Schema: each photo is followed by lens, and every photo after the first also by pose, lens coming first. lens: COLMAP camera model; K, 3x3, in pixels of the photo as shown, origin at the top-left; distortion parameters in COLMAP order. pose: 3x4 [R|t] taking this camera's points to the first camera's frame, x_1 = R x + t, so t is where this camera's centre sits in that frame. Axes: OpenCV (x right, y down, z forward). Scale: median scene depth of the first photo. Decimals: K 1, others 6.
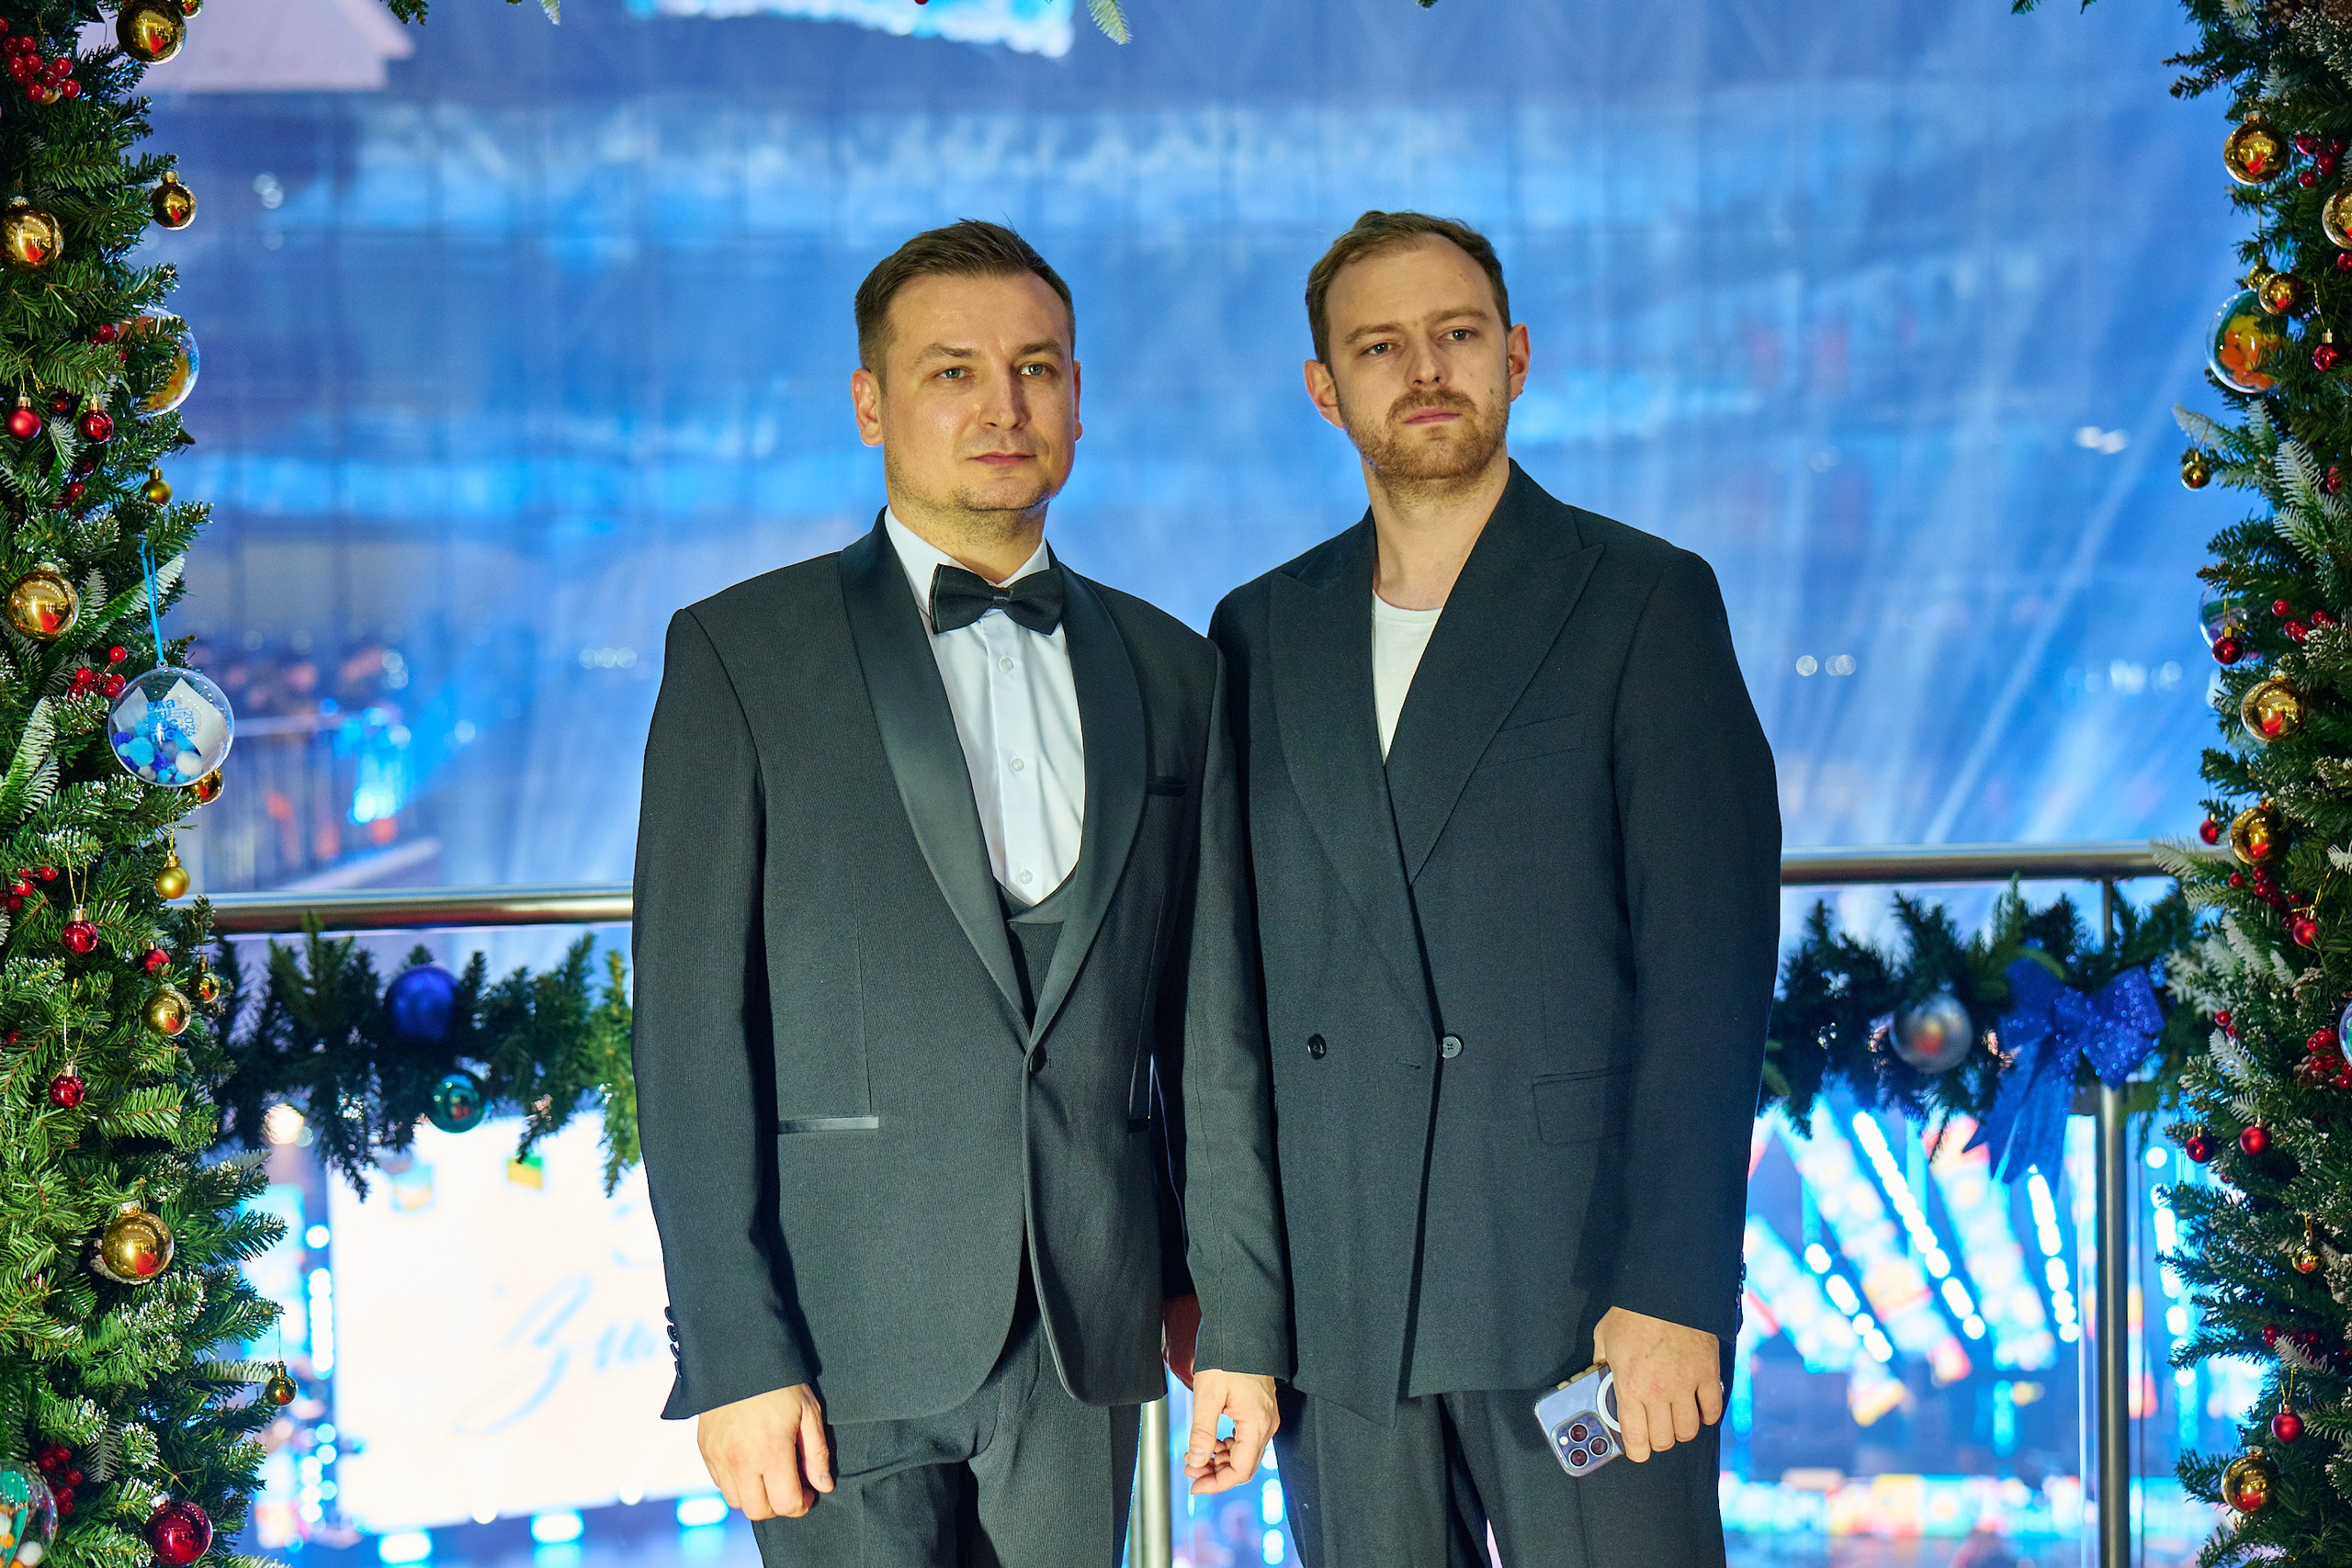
lens RADIAL K [[3390.2, 0, 1187.9], [0, 3390.2, 771.4], [0, 0, 1]] dist [0.003811, 0.000000]
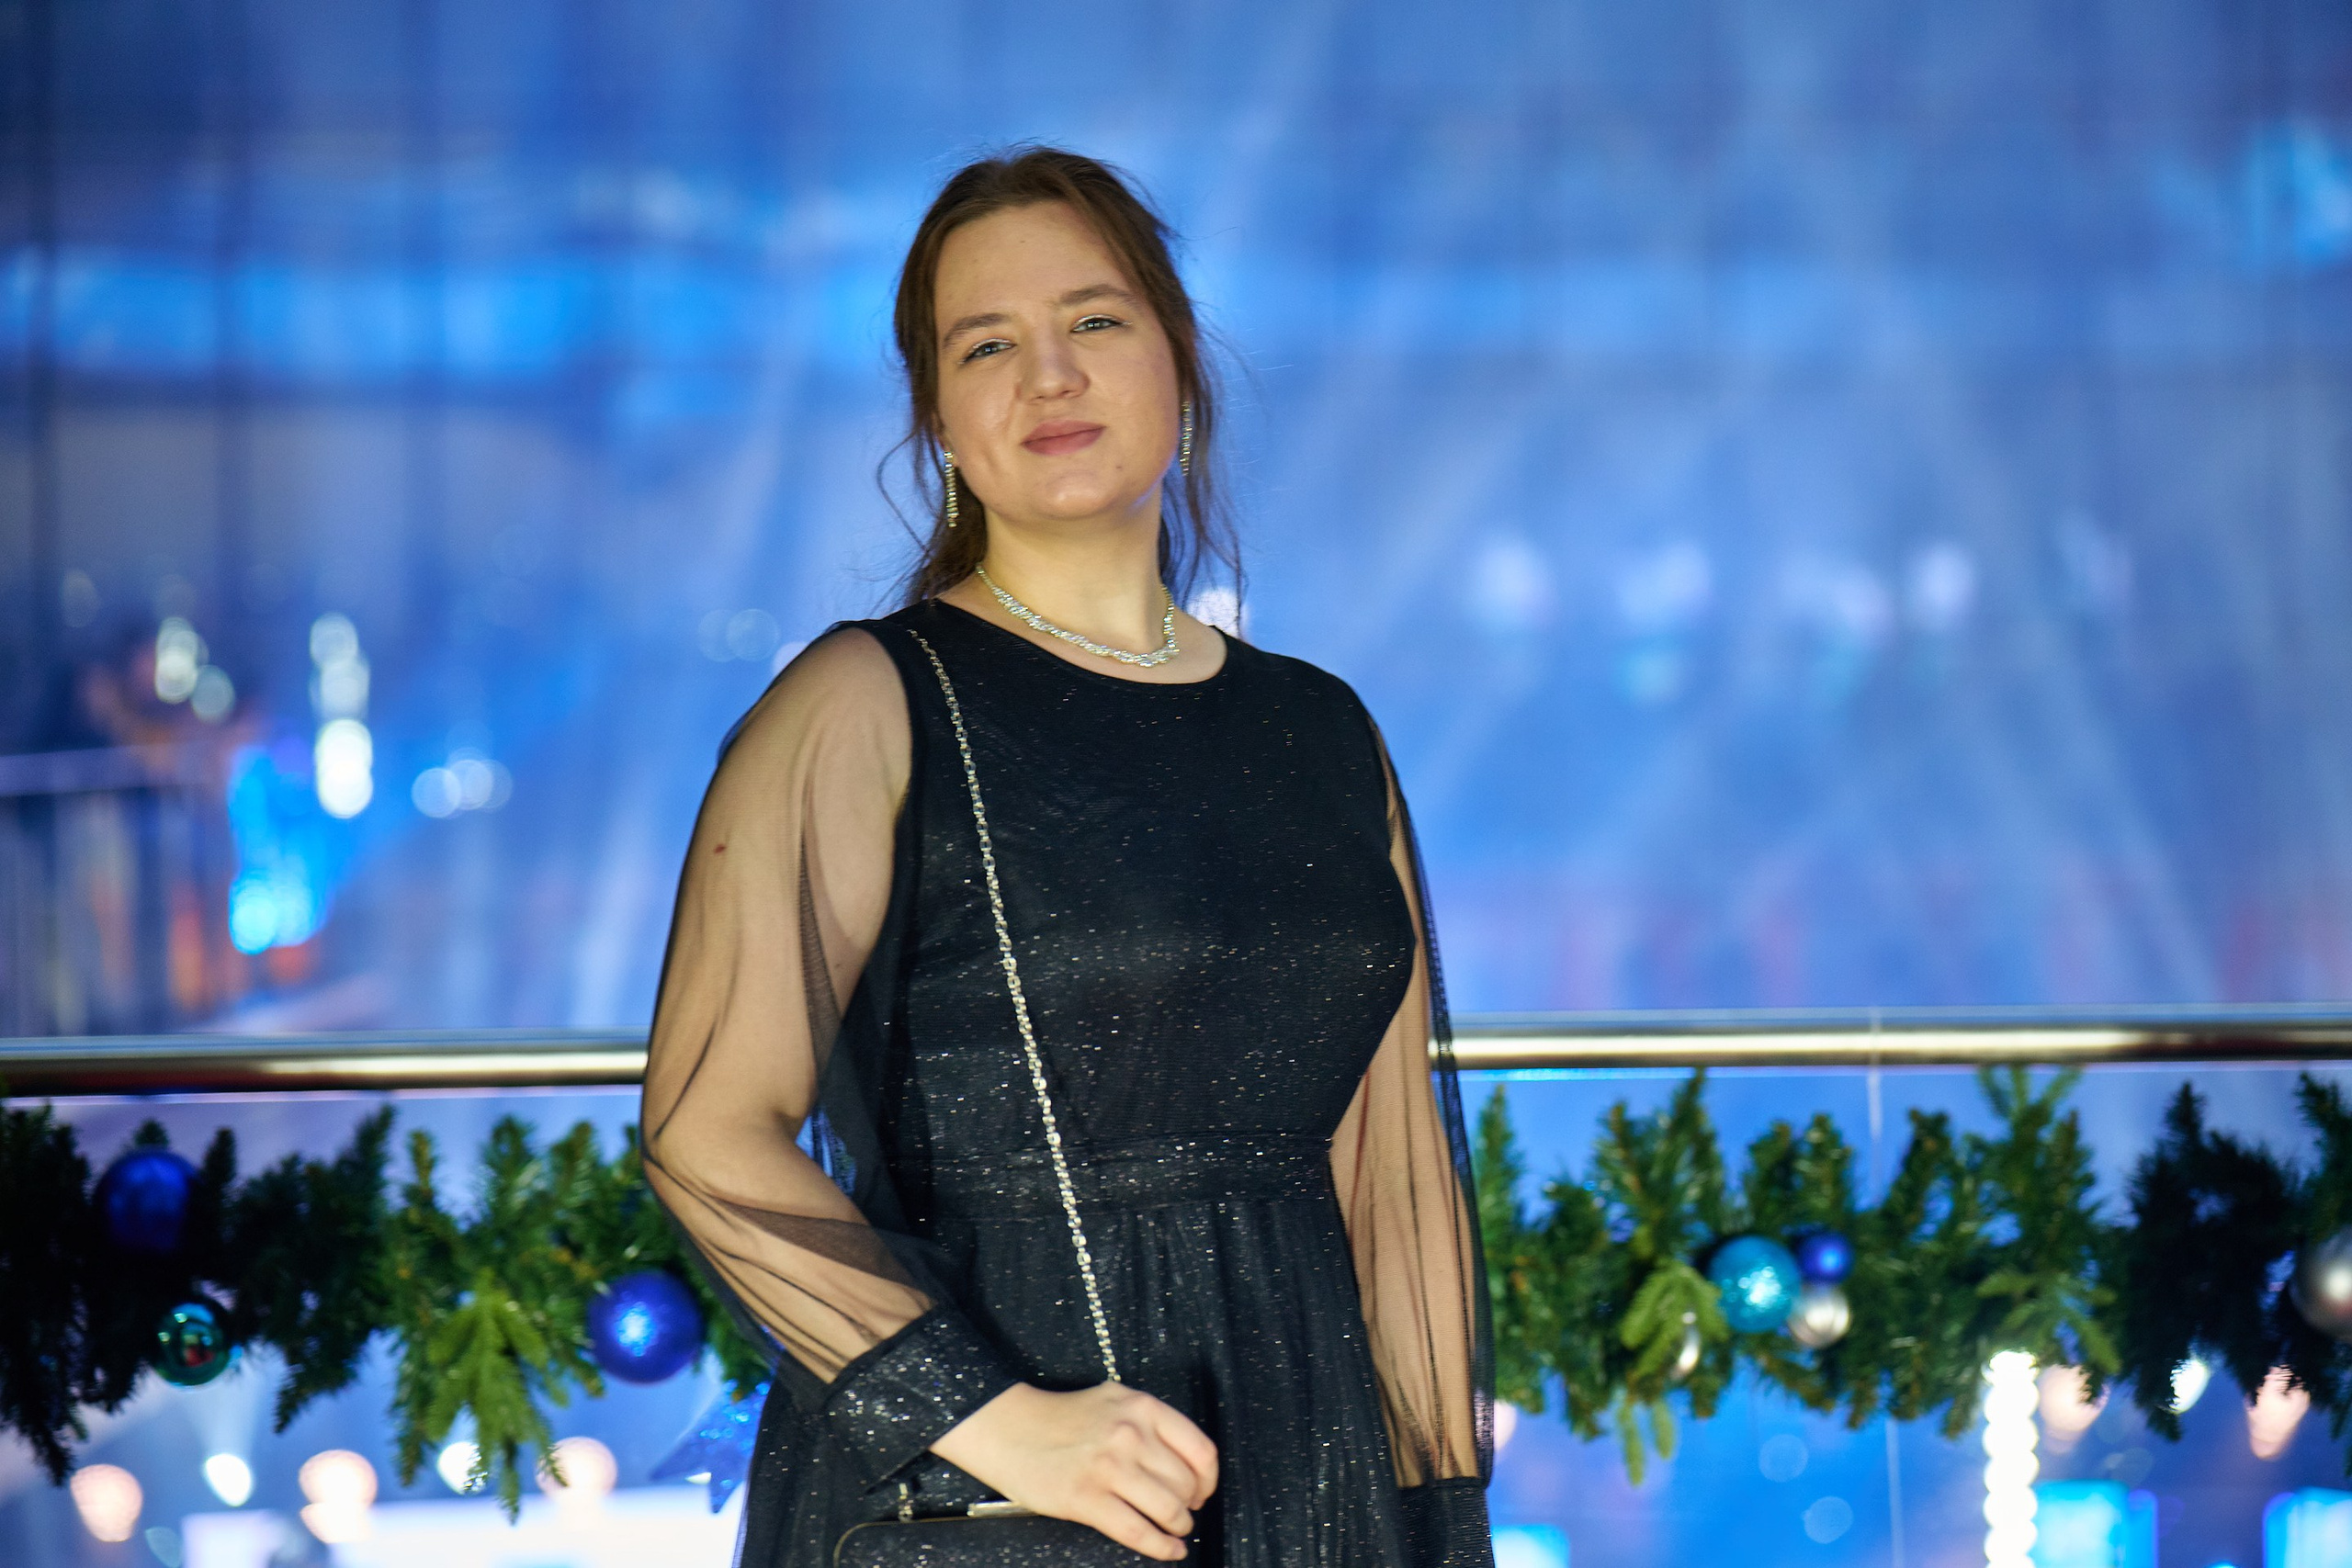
lens RADIAL K [[6588.4, 0, 1236.2], [0, 6588.4, 723.8], [0, 0, 1]] dist [0.008949, 0.000000]
pose [[0.995486, 0.008142, -0.094564, 0.152894], [-0.010121, 0.999739, -0.020468, -0.005954], [0.094372, 0.021333, 0.995308, -0.408604]]
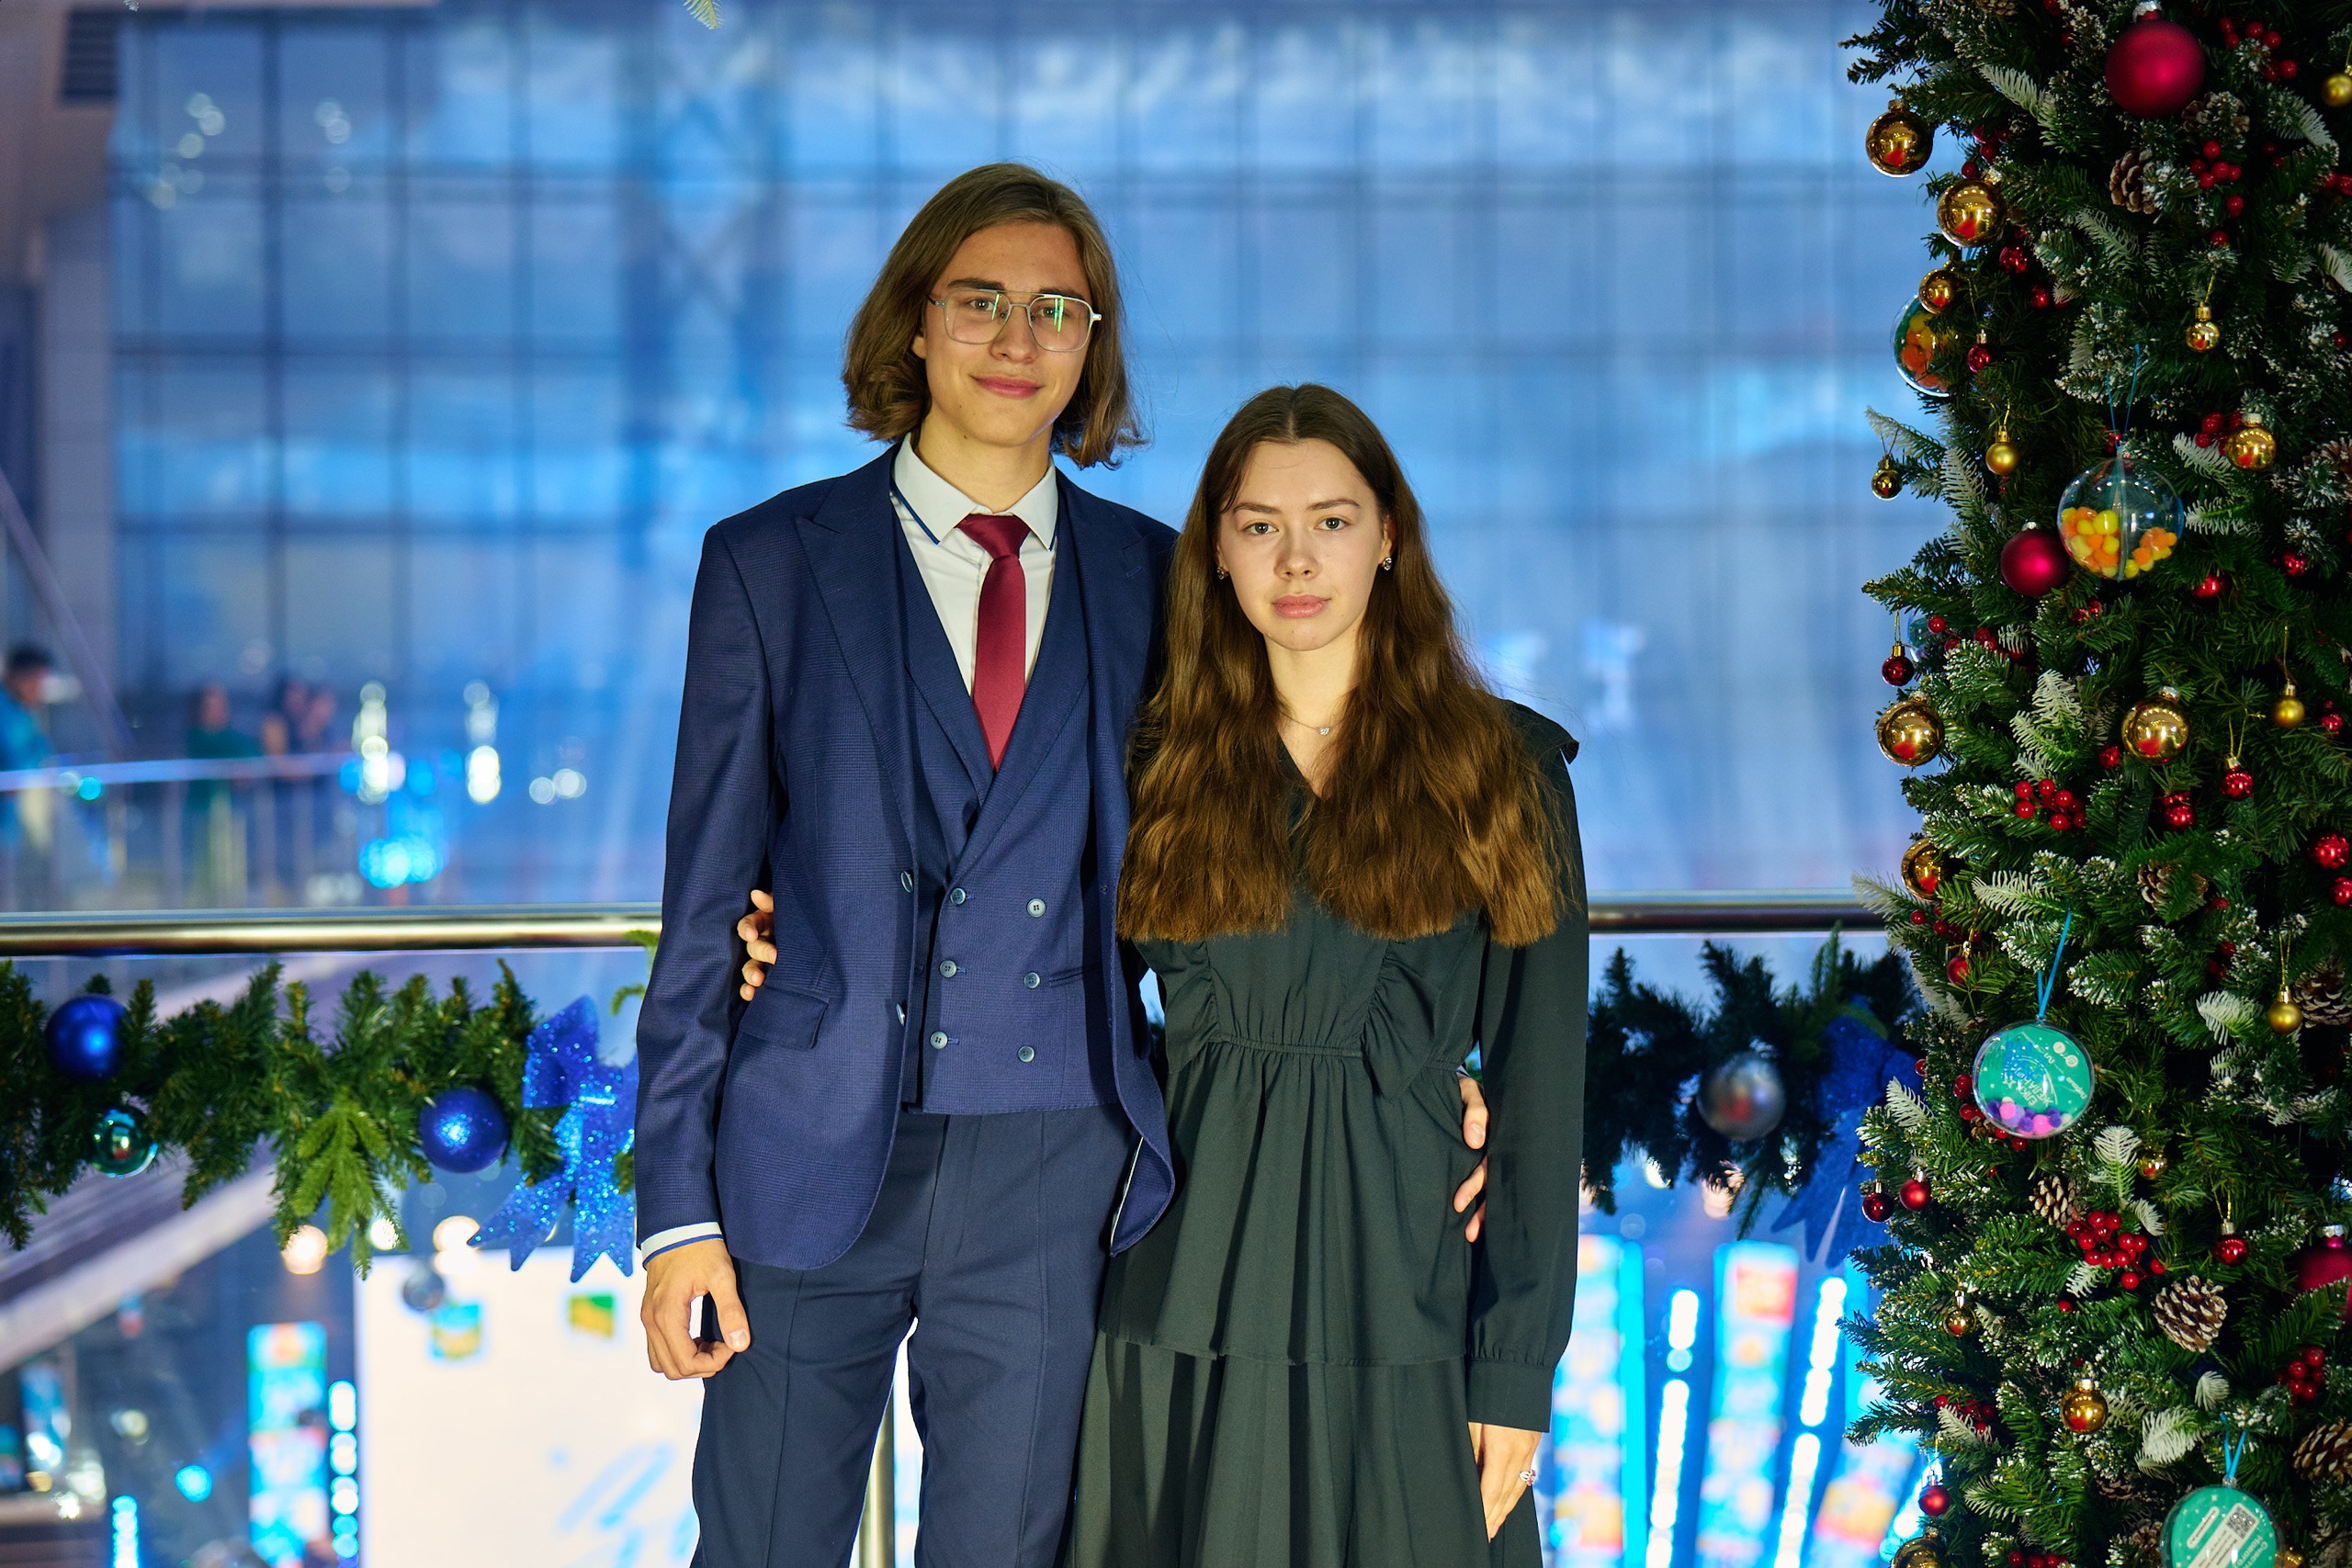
lens RADIAL K [[4216.3, 0, 1192.7], [0, 4216.3, 748.5], [0, 0, 1]] dist [0.001343, 0.000000]
pose [[0.997855, 0.011111, -0.064512, 0.181760], [-0.012512, 0.999694, -0.021358, 0.012692], [0.064255, 0.022119, 0.997688, -0.166842]]
